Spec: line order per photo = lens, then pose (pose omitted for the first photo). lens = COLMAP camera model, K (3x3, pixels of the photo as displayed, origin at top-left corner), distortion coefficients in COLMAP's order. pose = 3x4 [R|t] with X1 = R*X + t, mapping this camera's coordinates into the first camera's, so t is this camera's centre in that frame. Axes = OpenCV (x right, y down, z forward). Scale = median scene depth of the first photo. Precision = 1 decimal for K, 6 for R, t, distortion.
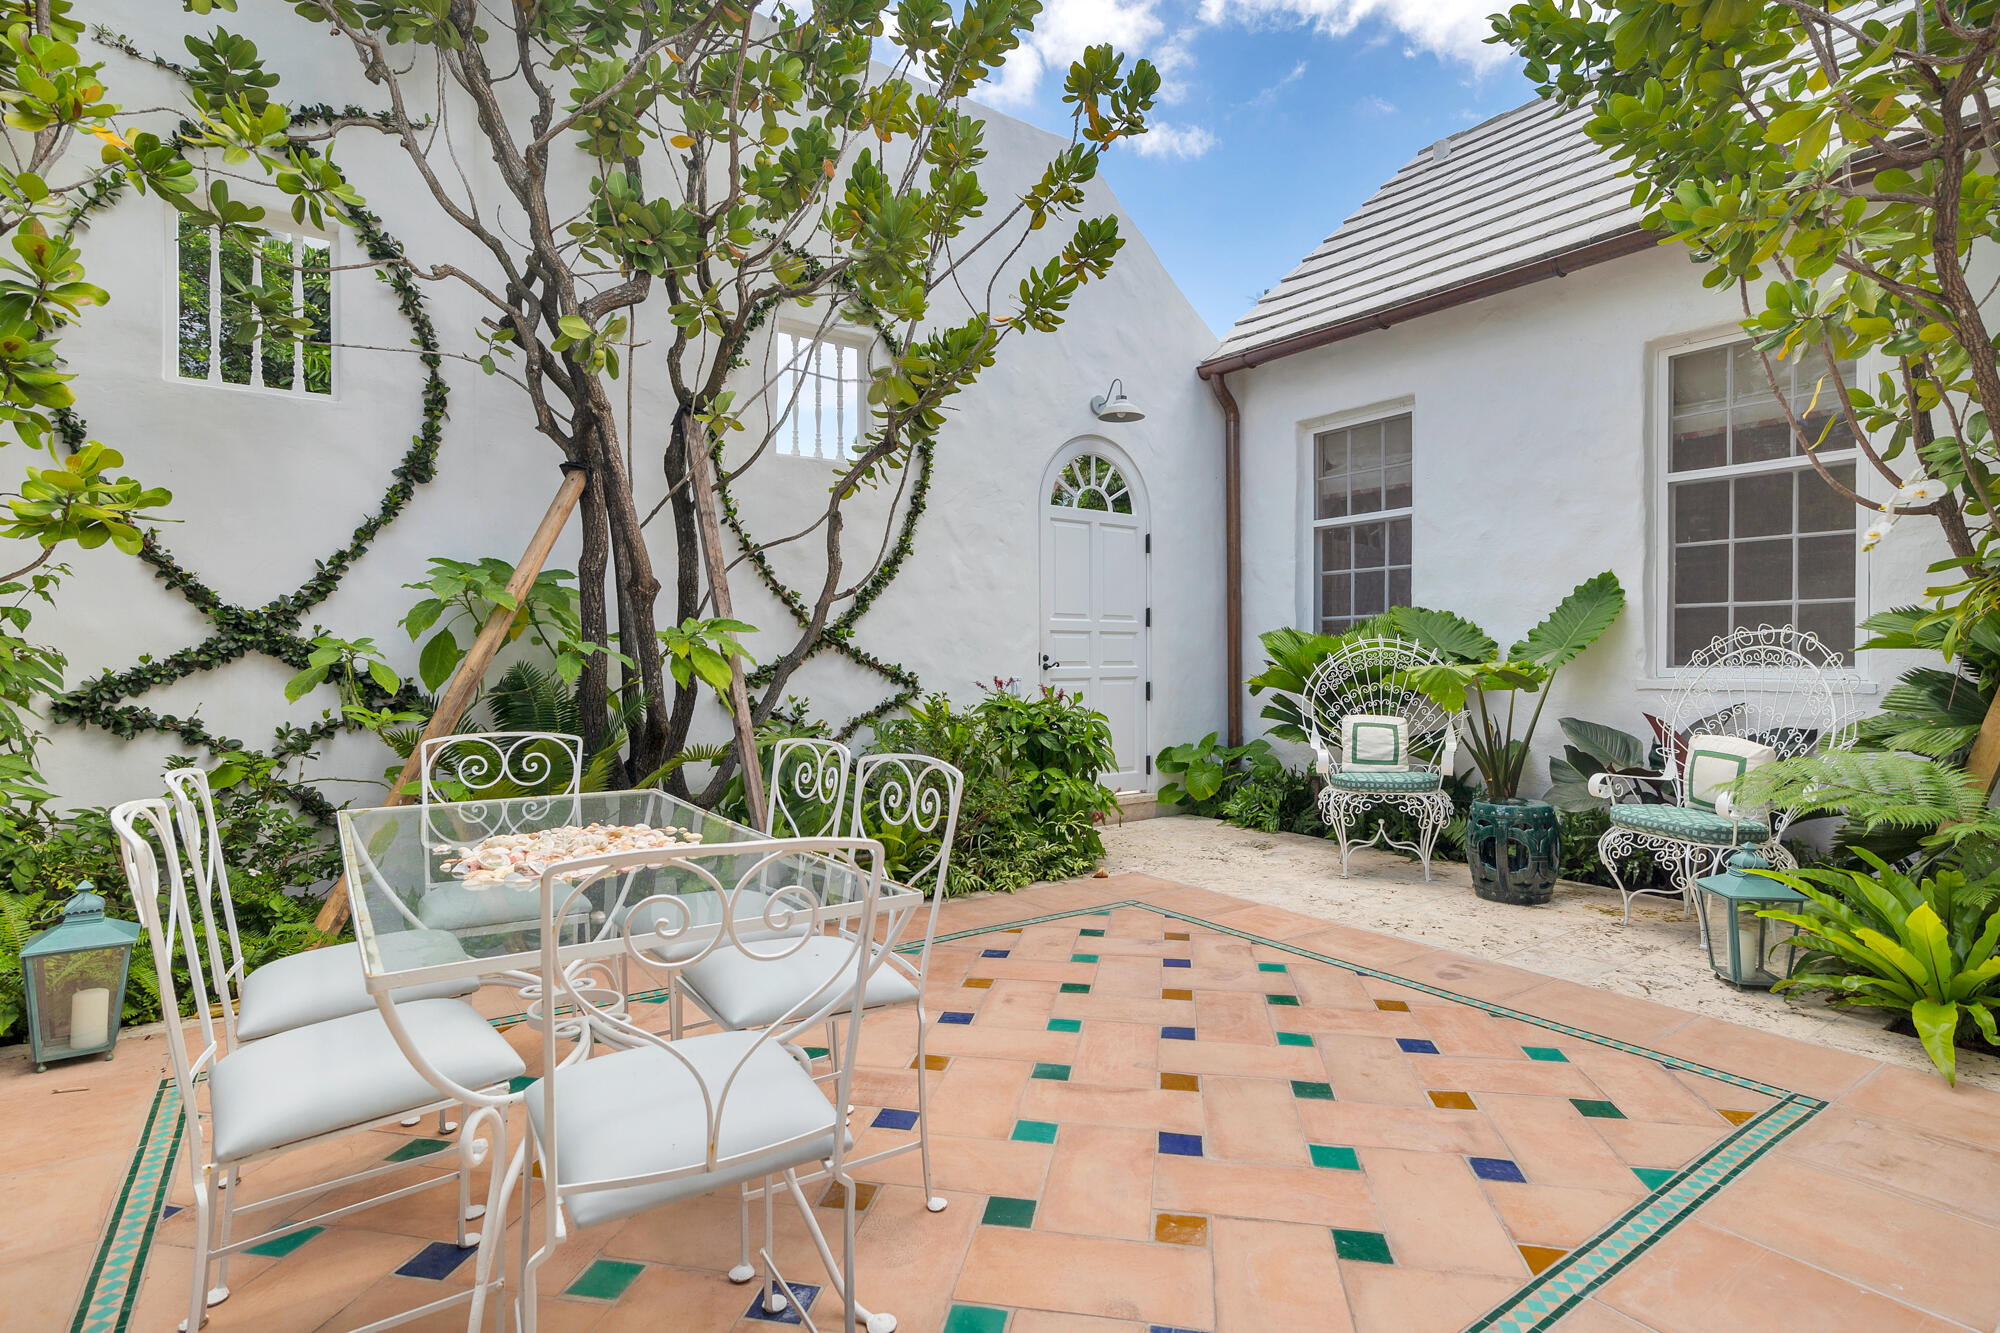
lens RADIAL K [[967.8, 0, 1001.1], [0, 967.8, 668.1], [0, 0, 1]] dist [0.001653, 0.000441]
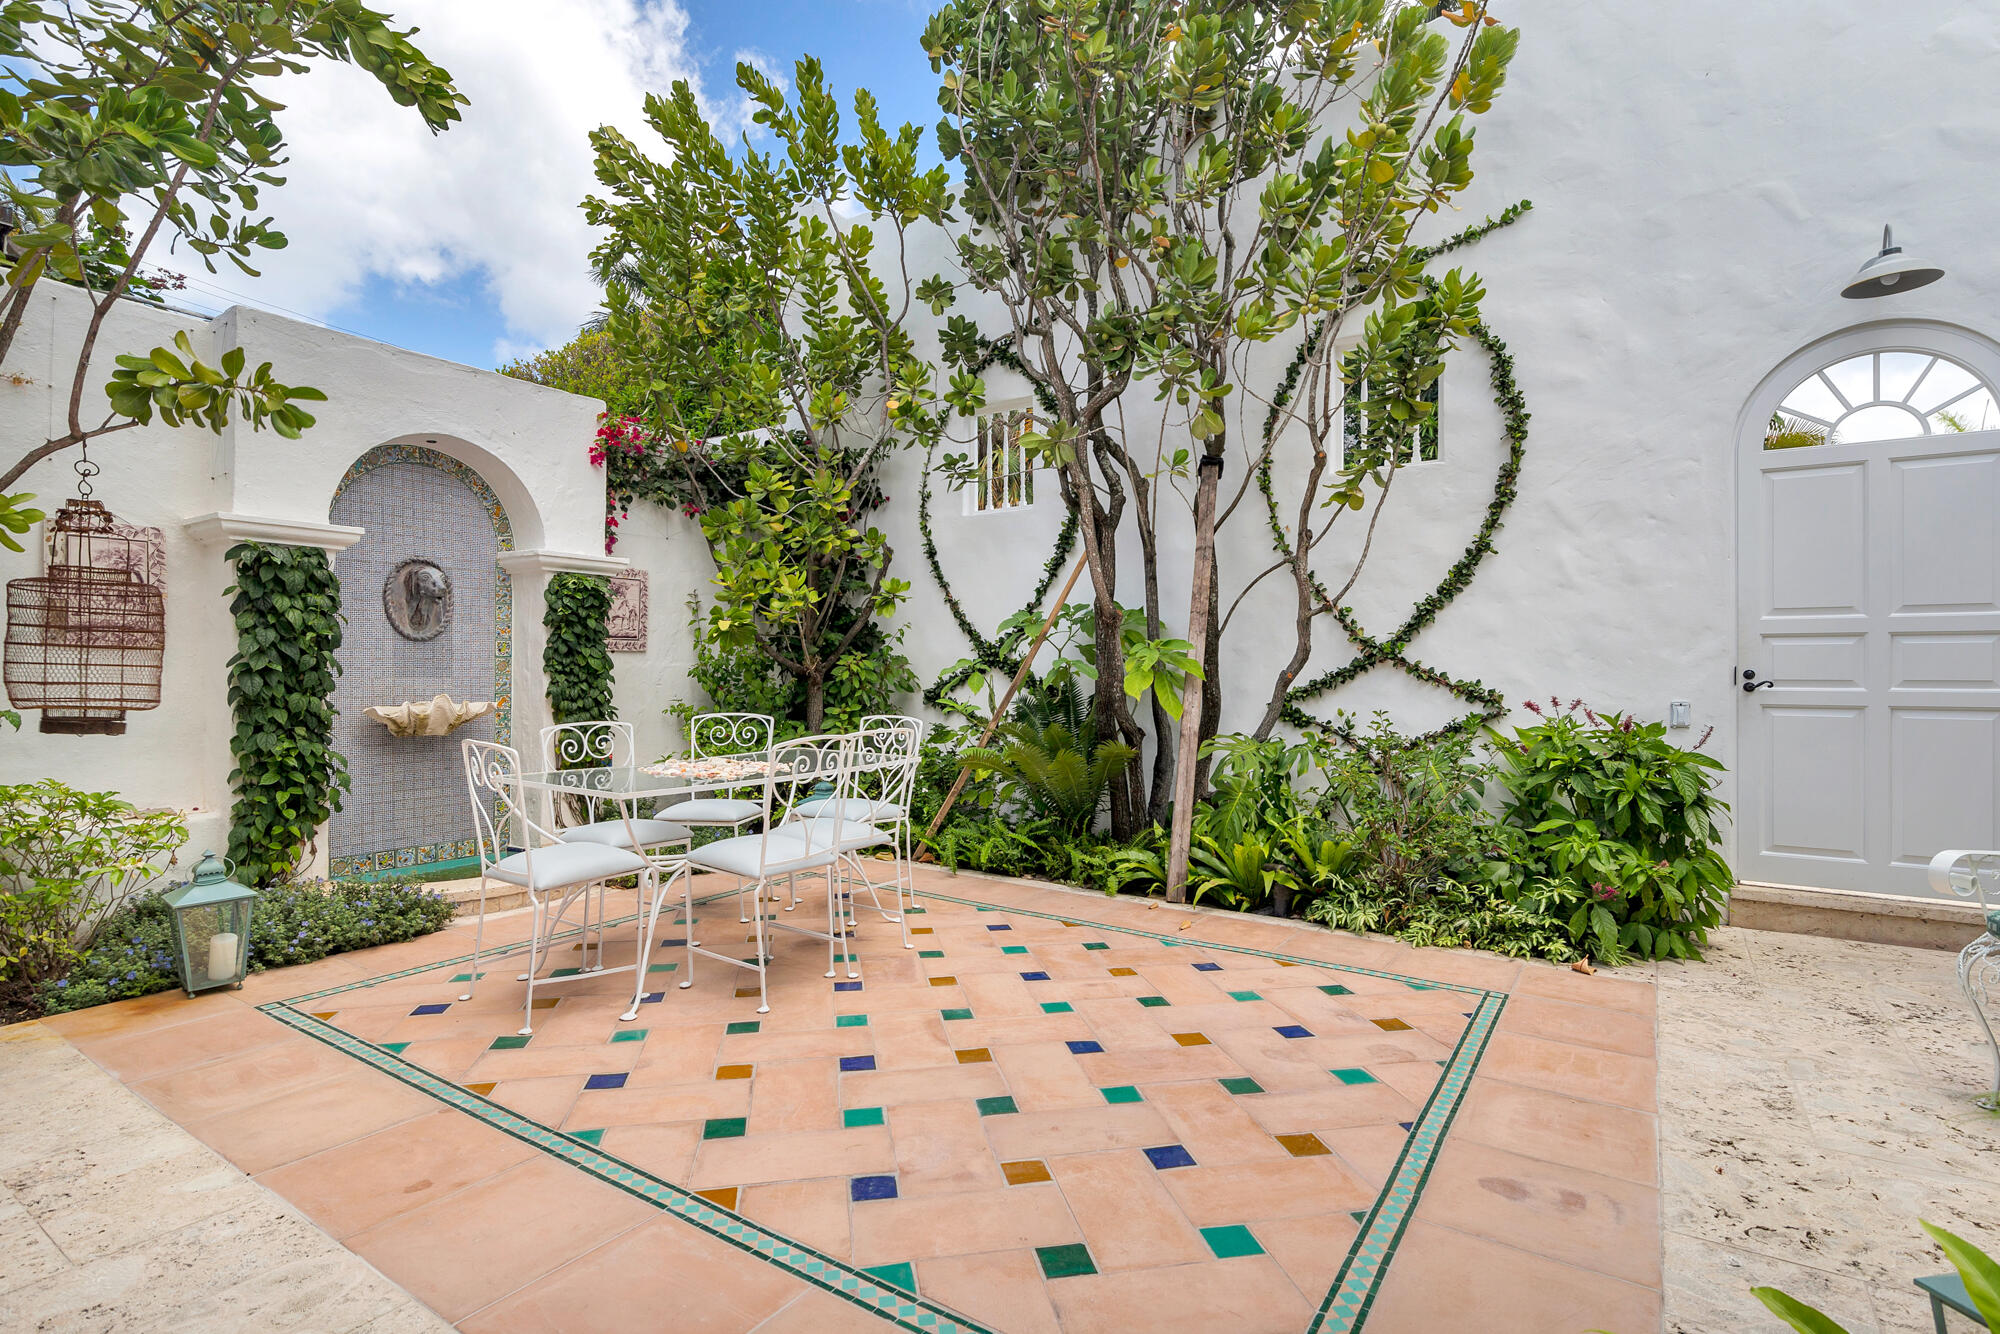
lens RADIAL K [[967.8, 0, 1005.5], [0, 967.8, 665.1], [0, 0, 1]] dist [0.001653, 0.000441]
pose [[0.363984, -0.002616, -0.931402, 0.807871], [-0.014473, 0.999859, -0.008464, -0.006201], [0.931293, 0.016561, 0.363895, 0.410715]]
